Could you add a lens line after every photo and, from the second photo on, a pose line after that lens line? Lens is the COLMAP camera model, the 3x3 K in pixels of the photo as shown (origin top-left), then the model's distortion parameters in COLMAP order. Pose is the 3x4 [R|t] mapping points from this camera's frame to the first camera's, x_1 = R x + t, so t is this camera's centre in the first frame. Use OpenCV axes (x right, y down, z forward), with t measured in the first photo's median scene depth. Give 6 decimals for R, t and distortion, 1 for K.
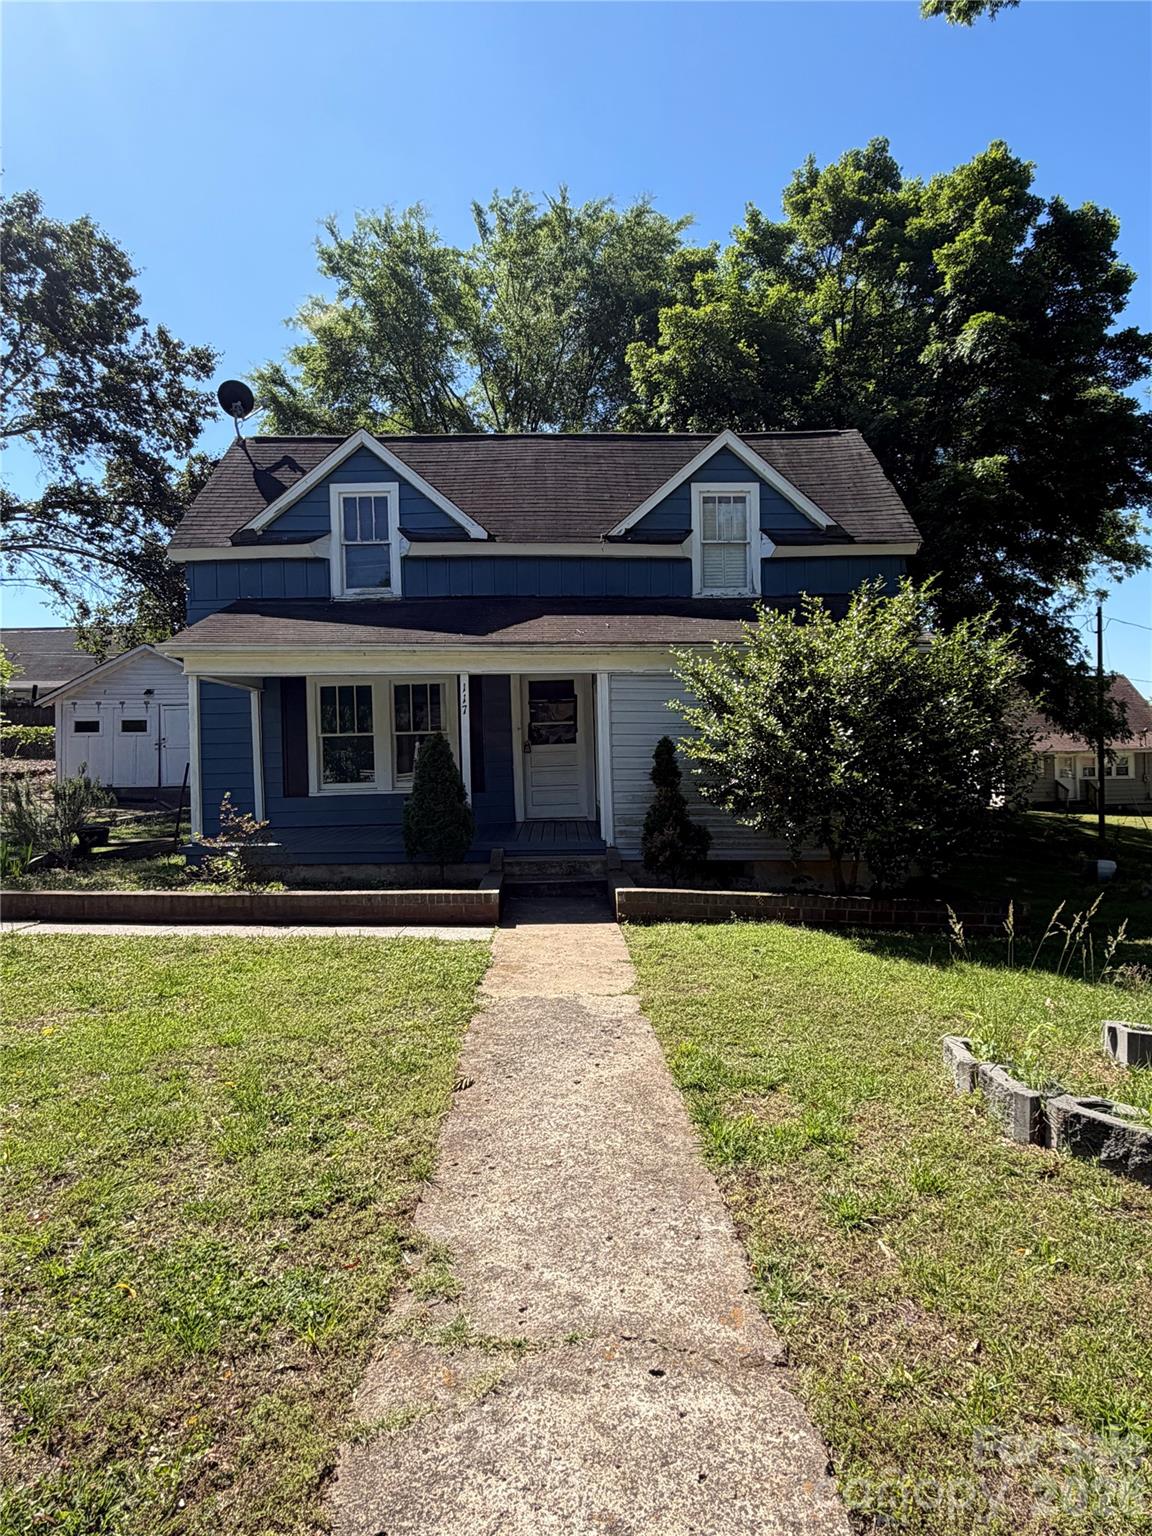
lens RADIAL K [[895.0, 0, 574.6], [0, 895.0, 762.0], [0, 0, 1]] dist [0.006172, 0.000090]
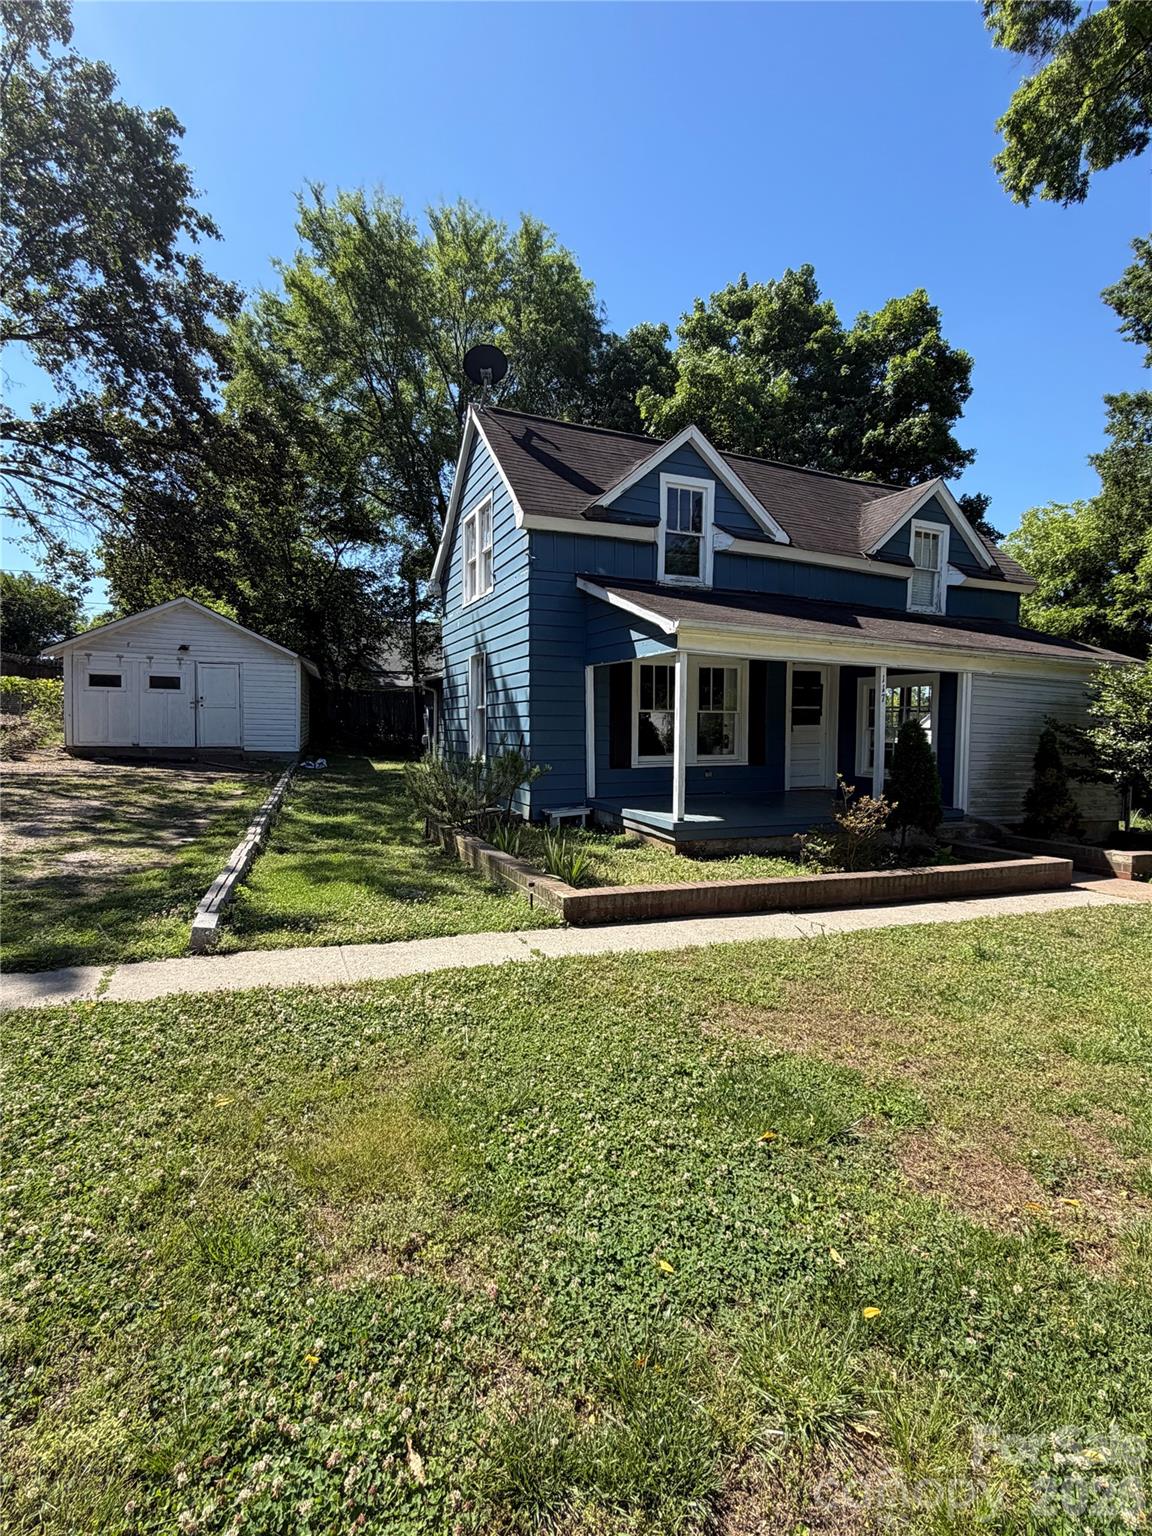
lens RADIAL K [[712.0, 0, 573.2], [0, 712.0, 772.5], [0, 0, 1]] dist [0.000326, 0.000215]
pose [[0.925758, 0.004588, 0.378090, -0.679557], [-0.028980, 0.997846, 0.058850, -0.004054], [-0.377006, -0.065437, 0.923896, 0.240016]]
